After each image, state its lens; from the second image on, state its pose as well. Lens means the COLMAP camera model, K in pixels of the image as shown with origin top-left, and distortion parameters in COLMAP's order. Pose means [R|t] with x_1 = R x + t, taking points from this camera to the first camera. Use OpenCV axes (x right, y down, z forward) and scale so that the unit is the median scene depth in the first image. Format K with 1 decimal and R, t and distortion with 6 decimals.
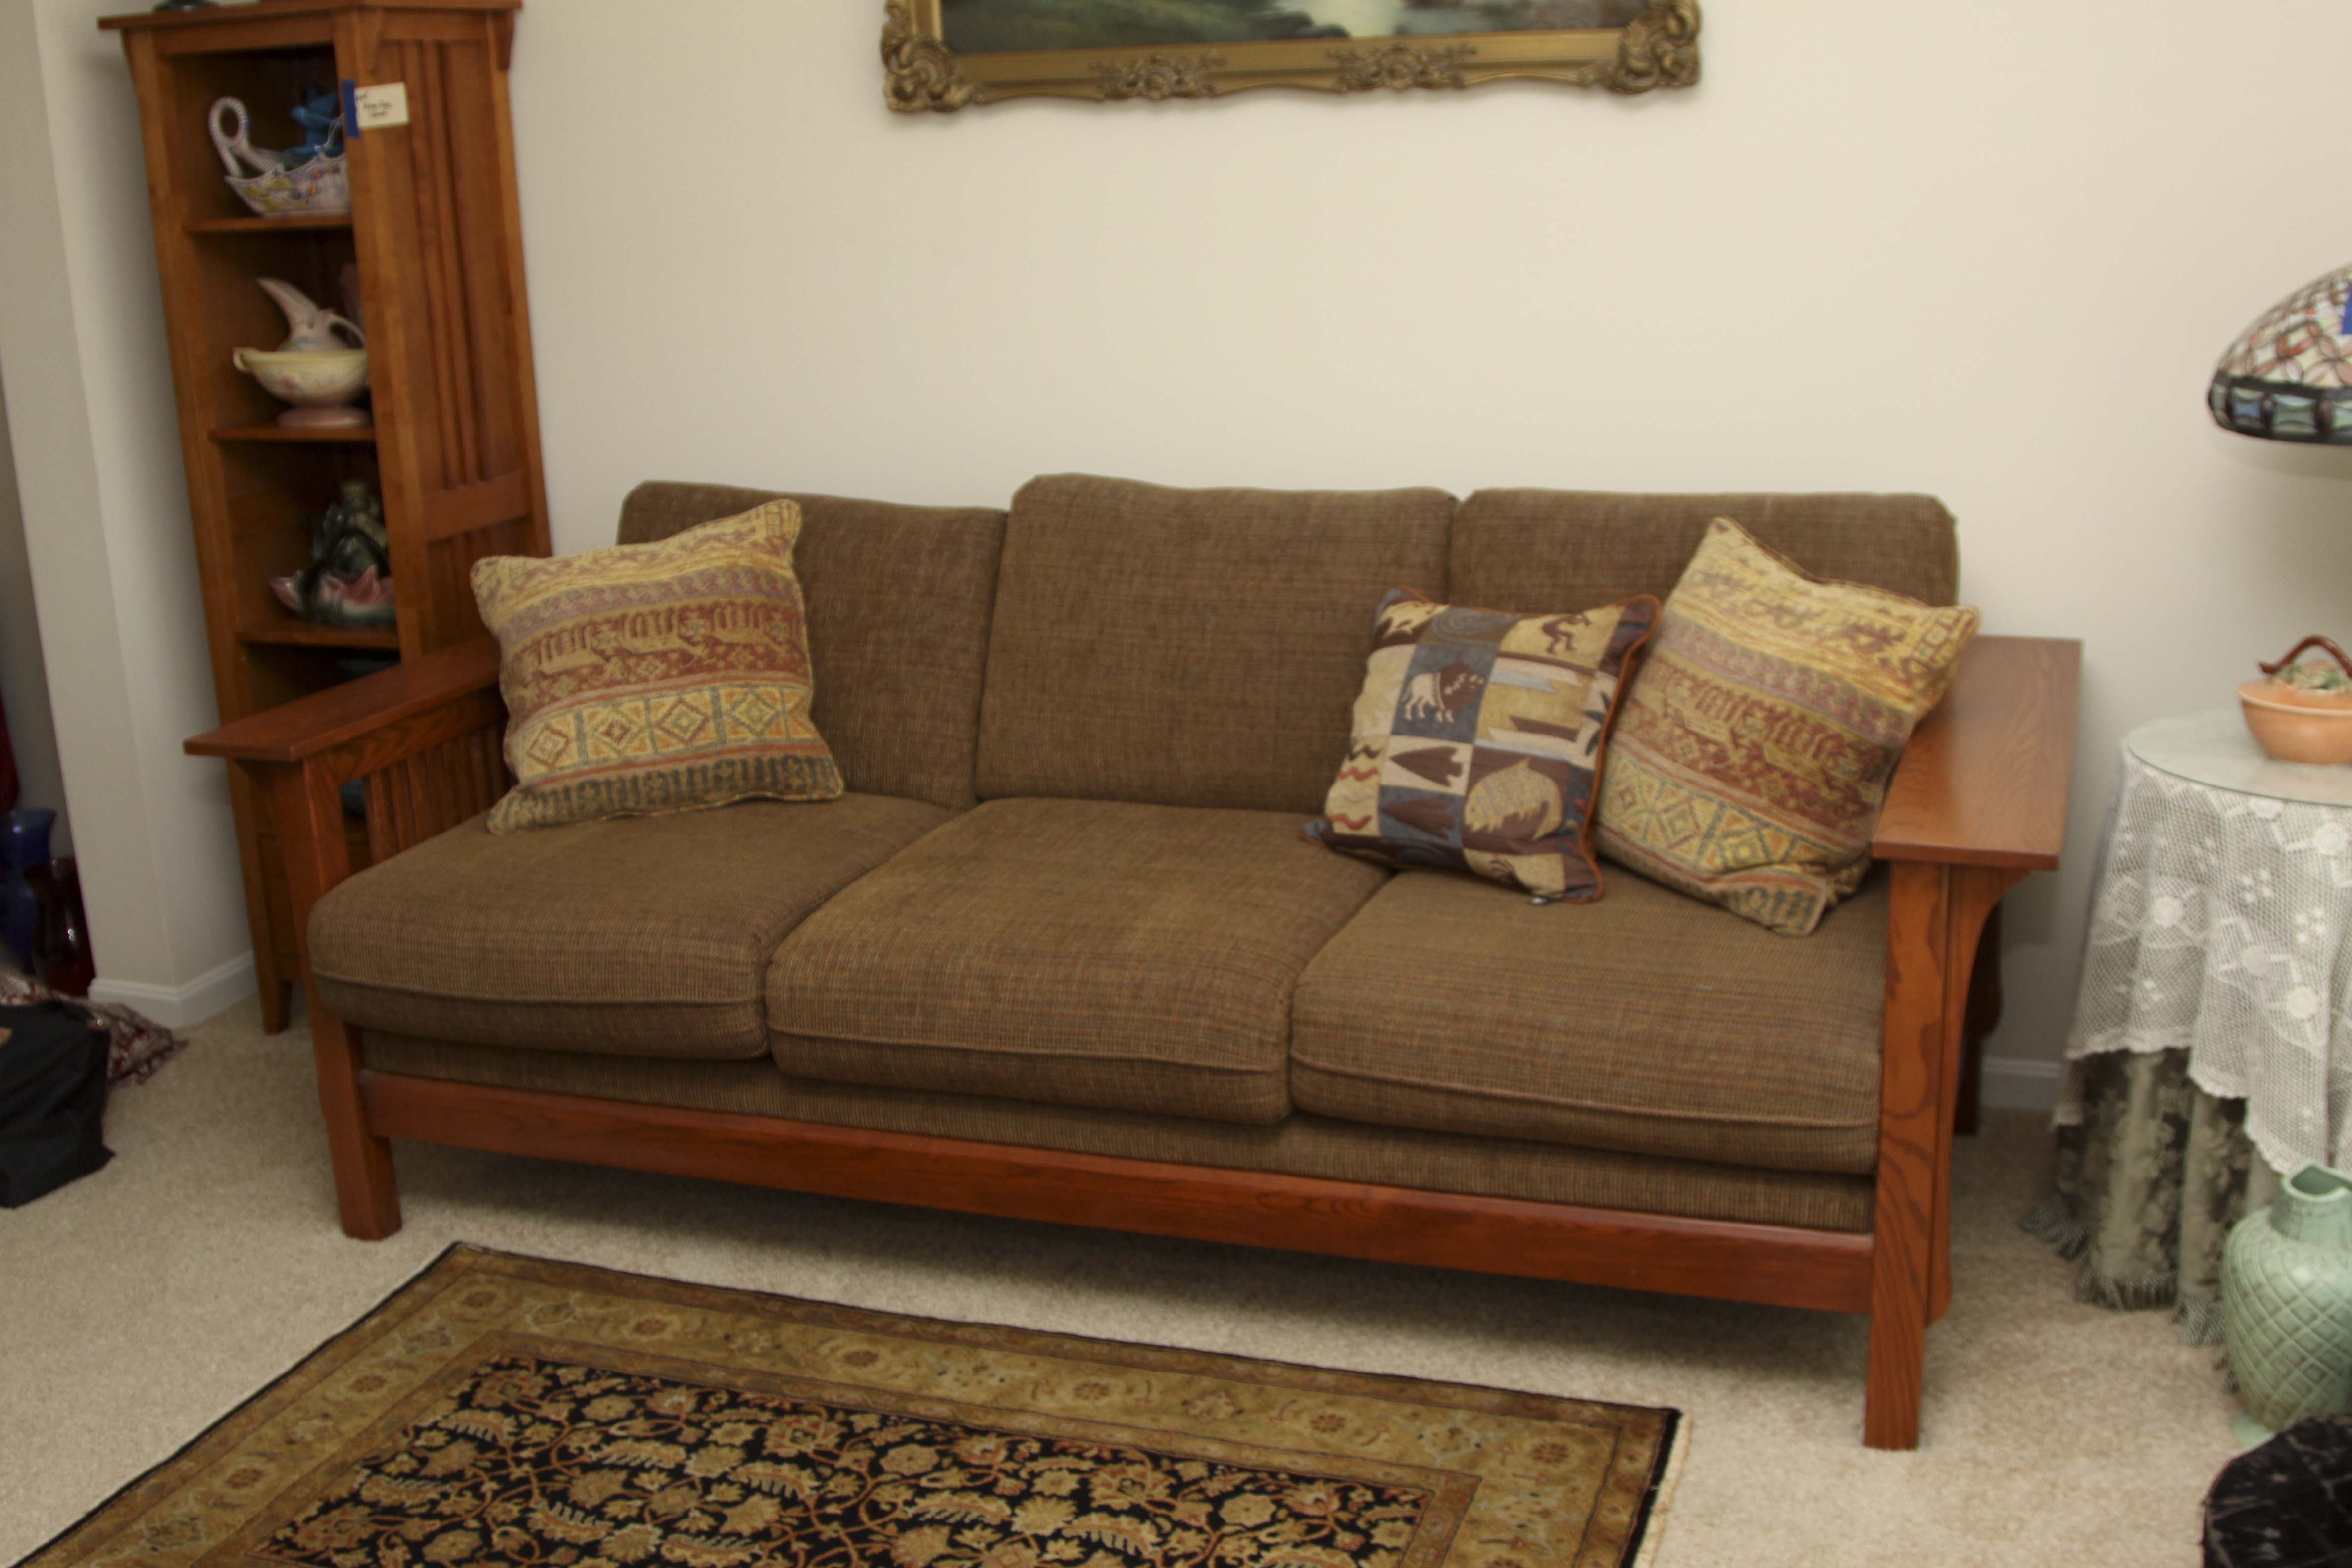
lens RADIAL K [[2483.9, 0, 1226.0], [0, 2483.9, 790.3], [0, 0, 1]] dist [-0.134134, 0.073772]
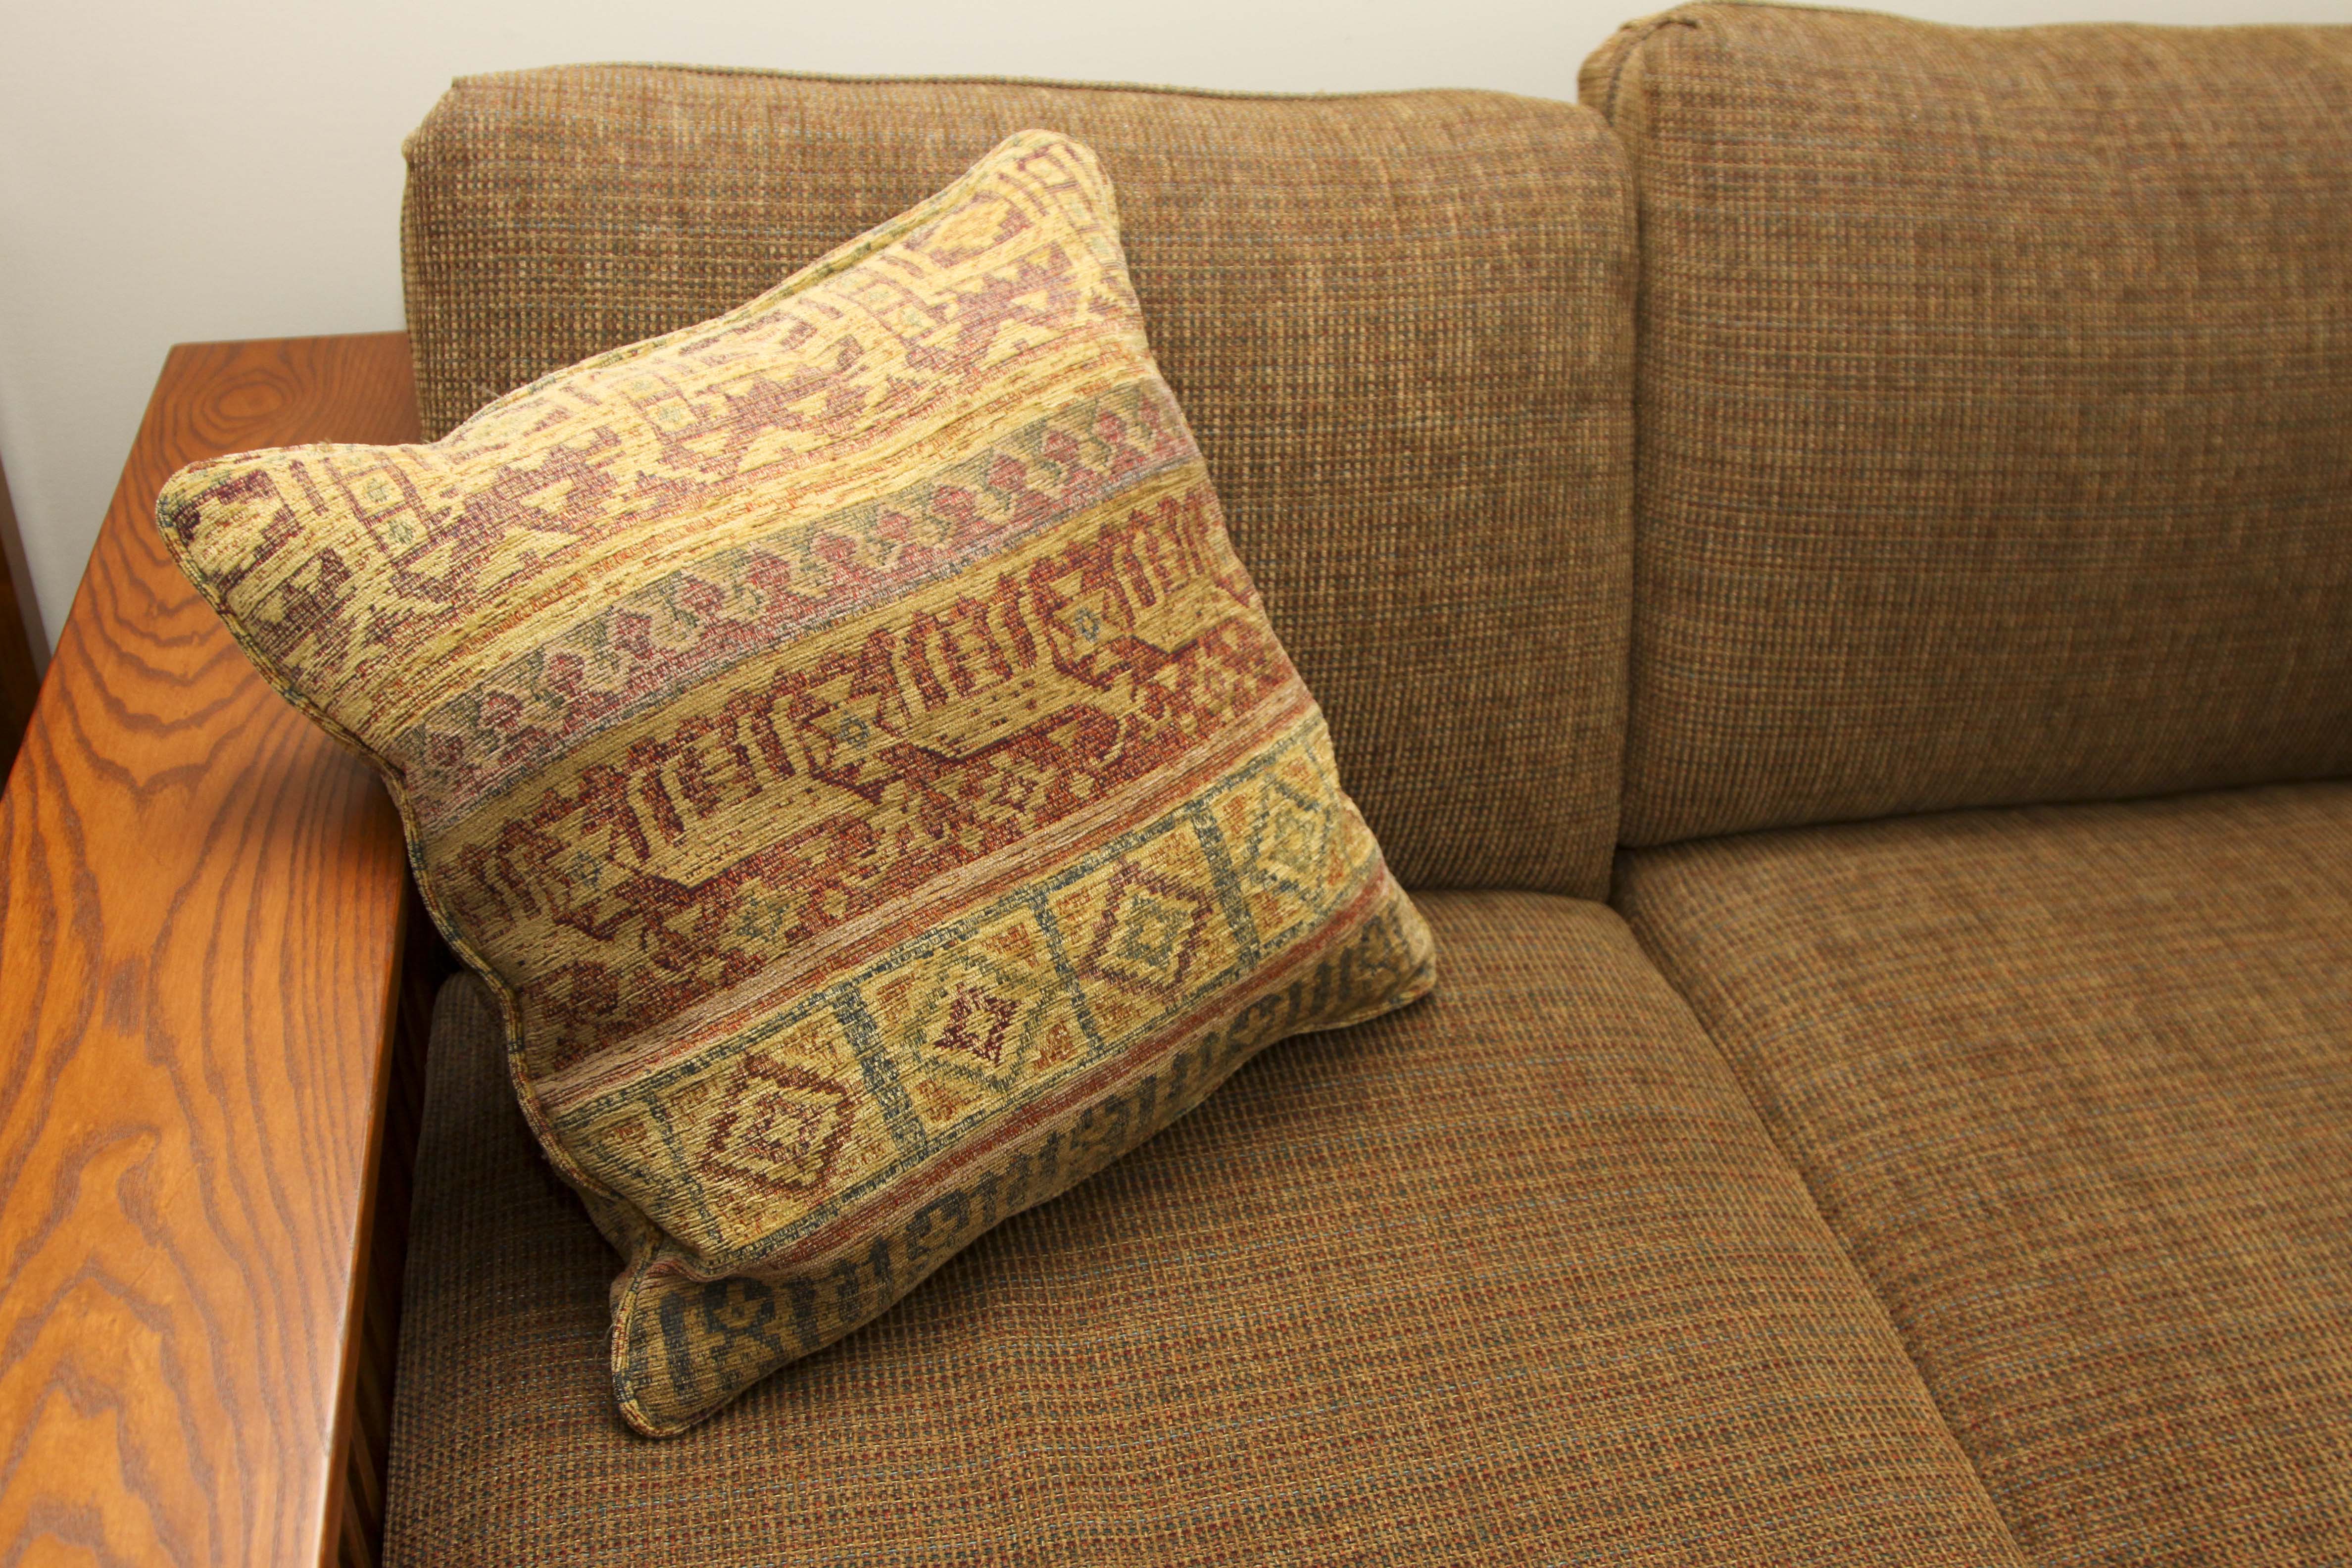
lens RADIAL K [[2483.1, 0, 1218.8], [0, 2483.1, 758.6], [0, 0, 1]] dist [-0.140033, 0.083106]
pose [[0.861242, -0.224678, 0.455832, -0.399636], [0.070547, 0.941134, 0.330592, -0.176441], [-0.503275, -0.252562, 0.826394, 0.820308]]
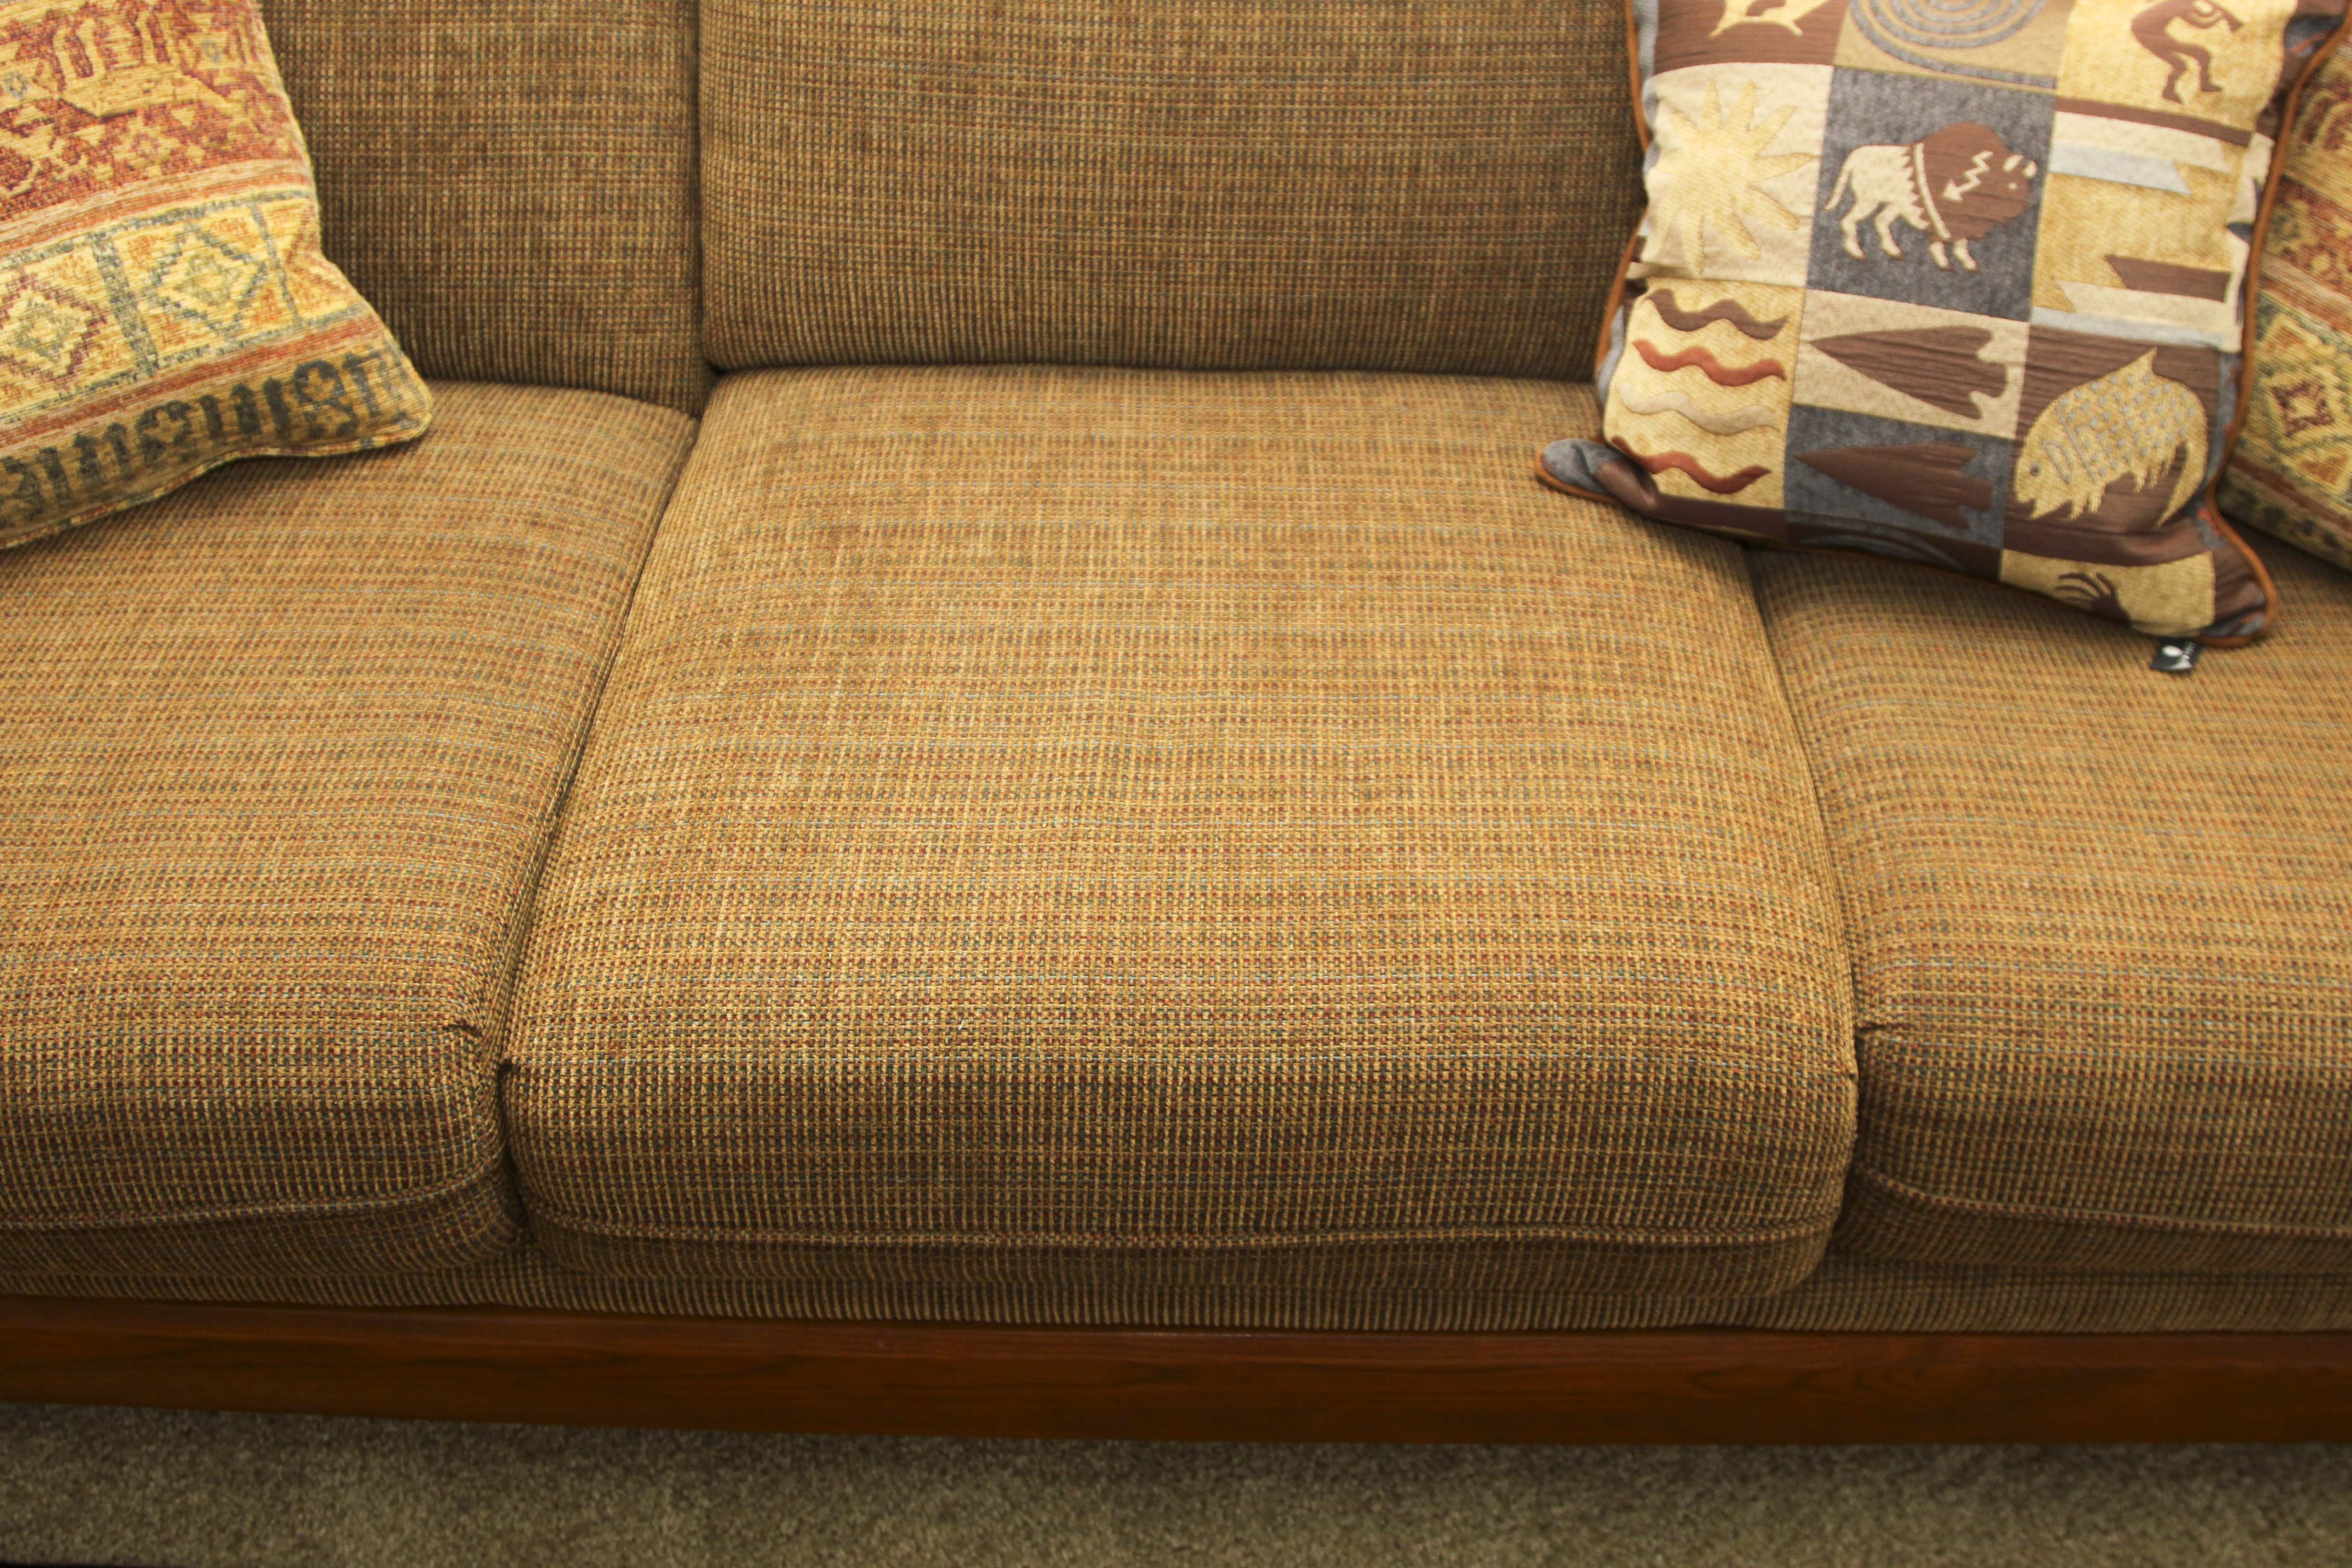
lens RADIAL K [[2483.1, 0, 1218.8], [0, 2483.1, 758.6], [0, 0, 1]] dist [-0.140033, 0.083106]
pose [[0.948772, -0.160424, 0.272206, -0.172720], [0.043152, 0.919233, 0.391342, -0.124856], [-0.313001, -0.359548, 0.879065, 0.626650]]
